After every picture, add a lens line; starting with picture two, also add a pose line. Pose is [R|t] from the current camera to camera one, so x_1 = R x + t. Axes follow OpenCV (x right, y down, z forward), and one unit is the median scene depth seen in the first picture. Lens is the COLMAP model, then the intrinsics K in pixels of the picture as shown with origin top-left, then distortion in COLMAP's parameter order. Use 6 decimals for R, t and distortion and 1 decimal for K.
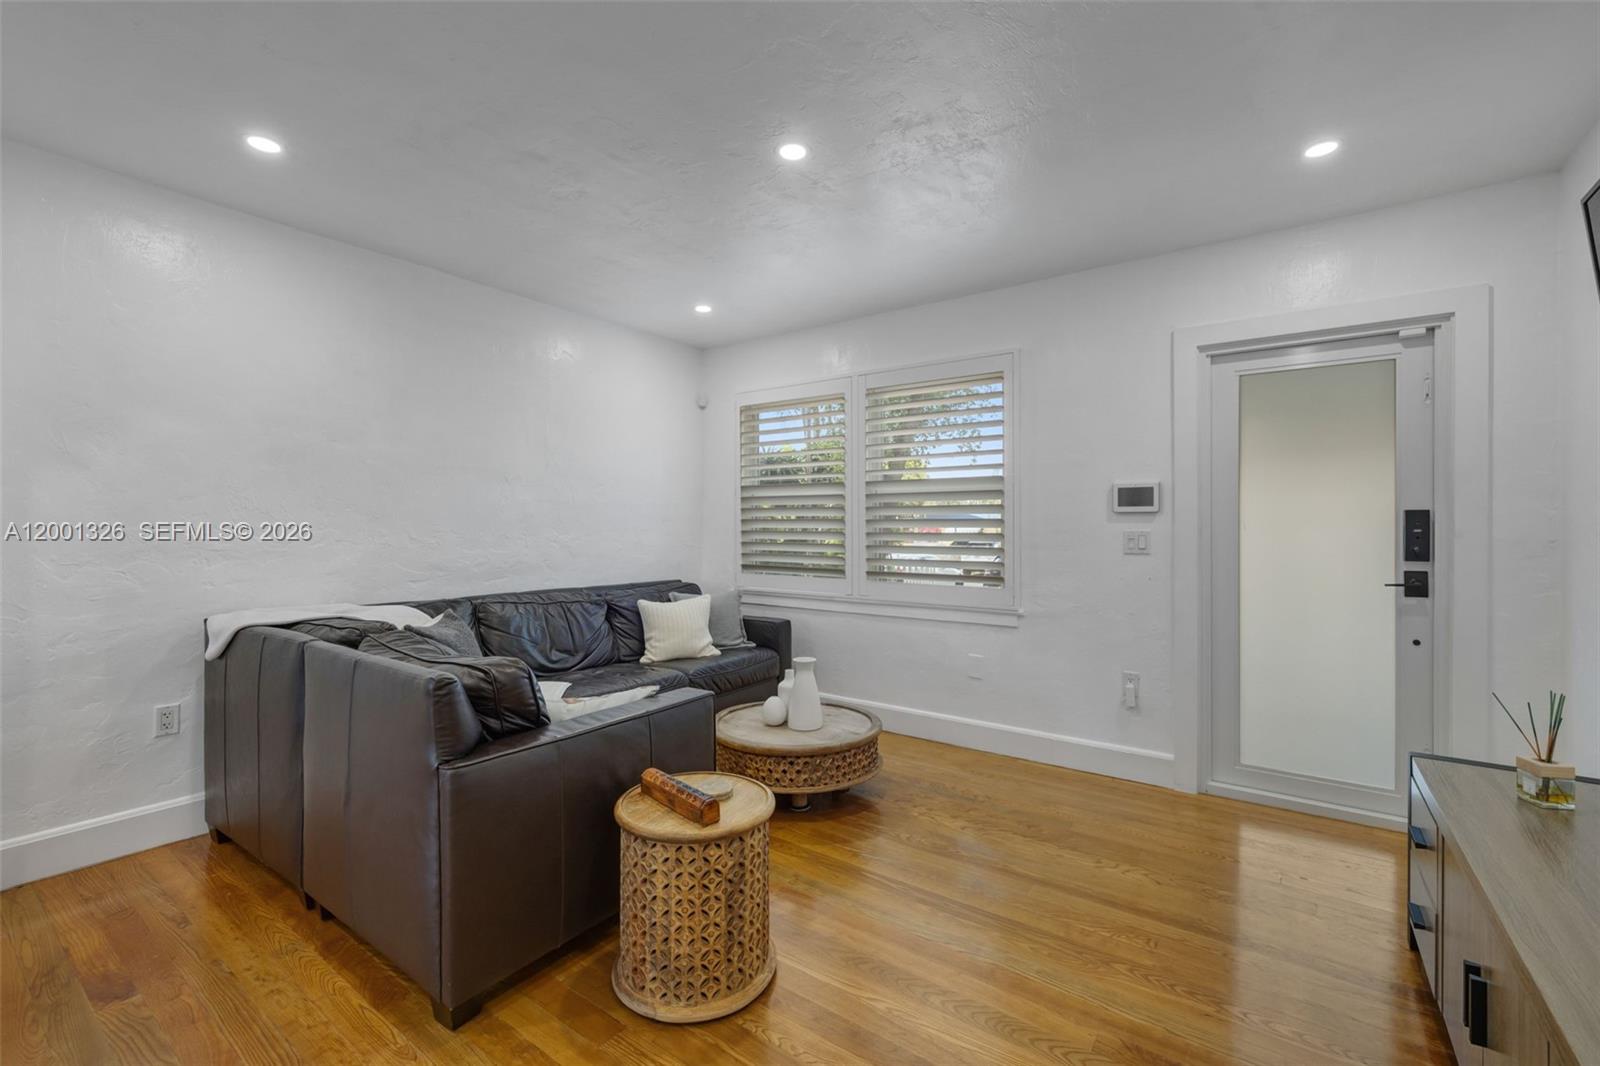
lens RADIAL K [[681.0, 0, 797.5], [0, 681.0, 528.6], [0, 0, 1]] dist [-0.002338, -0.000113]
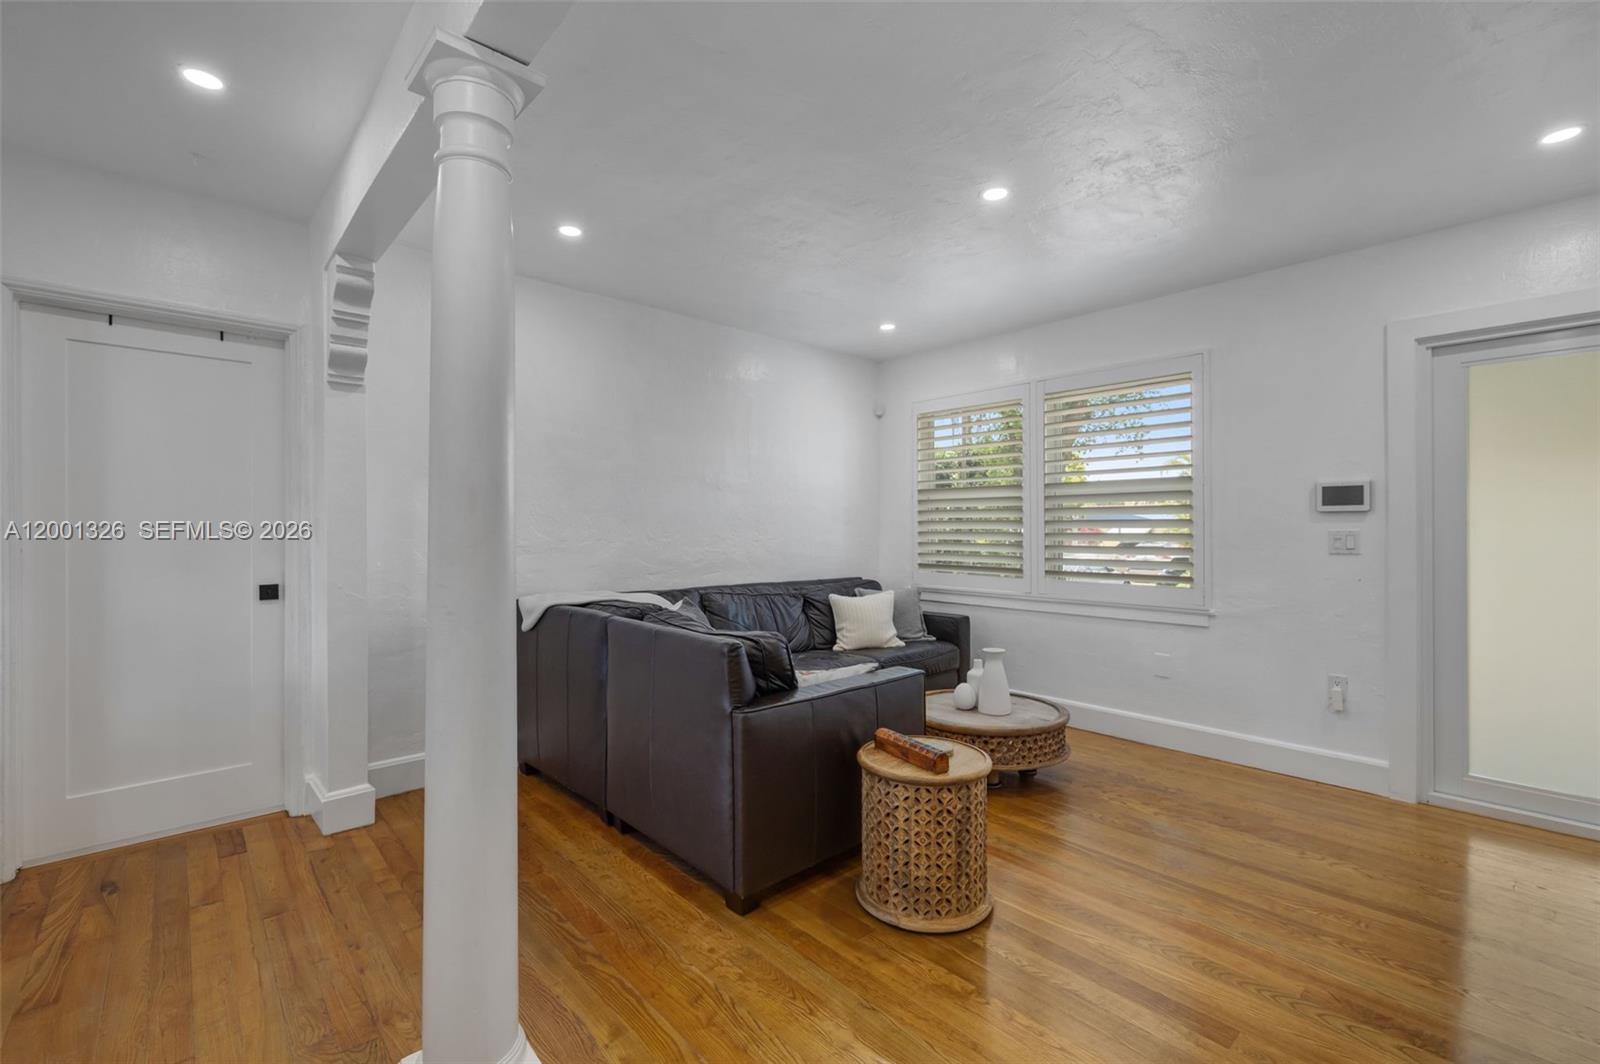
lens RADIAL K [[681.0, 0, 802.1], [0, 681.0, 529.7], [0, 0, 1]] dist [-0.002338, -0.000113]
pose [[0.978204, -0.001731, -0.207638, -0.080629], [0.001322, 0.999997, -0.002105, 0.004107], [0.207641, 0.001784, 0.978203, -0.156928]]
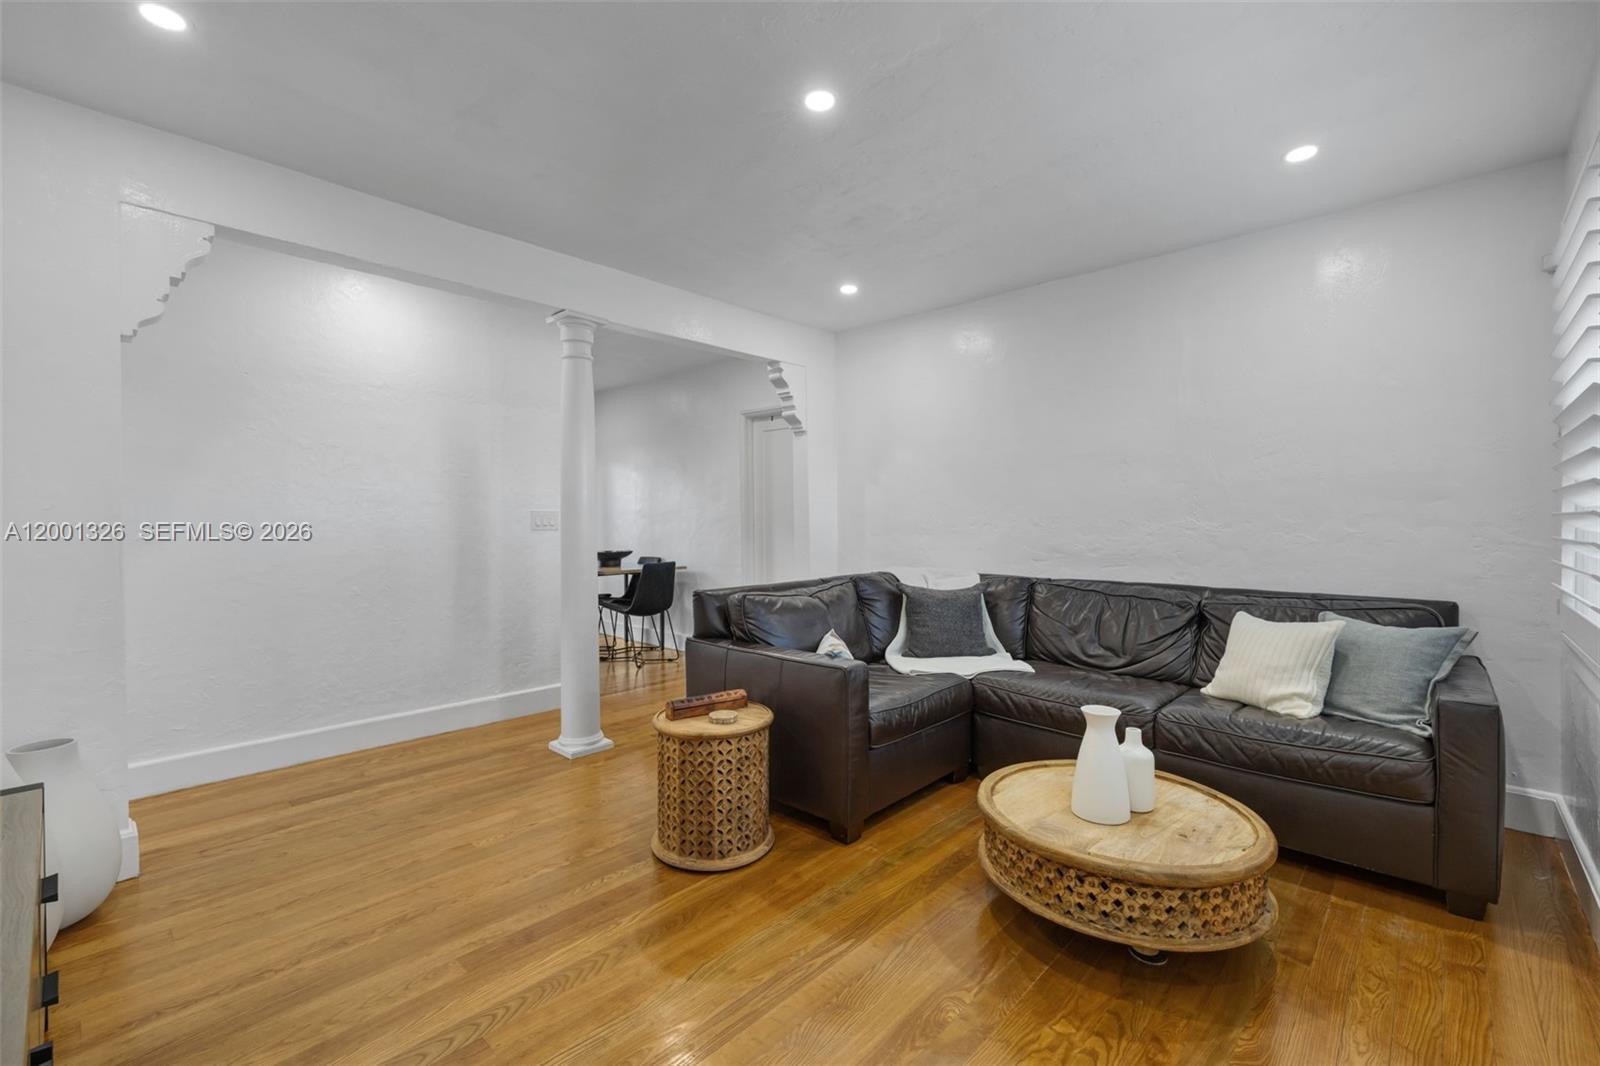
lens RADIAL K [[681.0, 0, 799.7], [0, 681.0, 529.9], [0, 0, 1]] dist [-0.002338, -0.000113]
pose [[-0.130694, 0.008000, -0.991390, 0.821772], [-0.003092, 0.999959, 0.008477, 0.023148], [0.991418, 0.004173, -0.130664, 0.973675]]
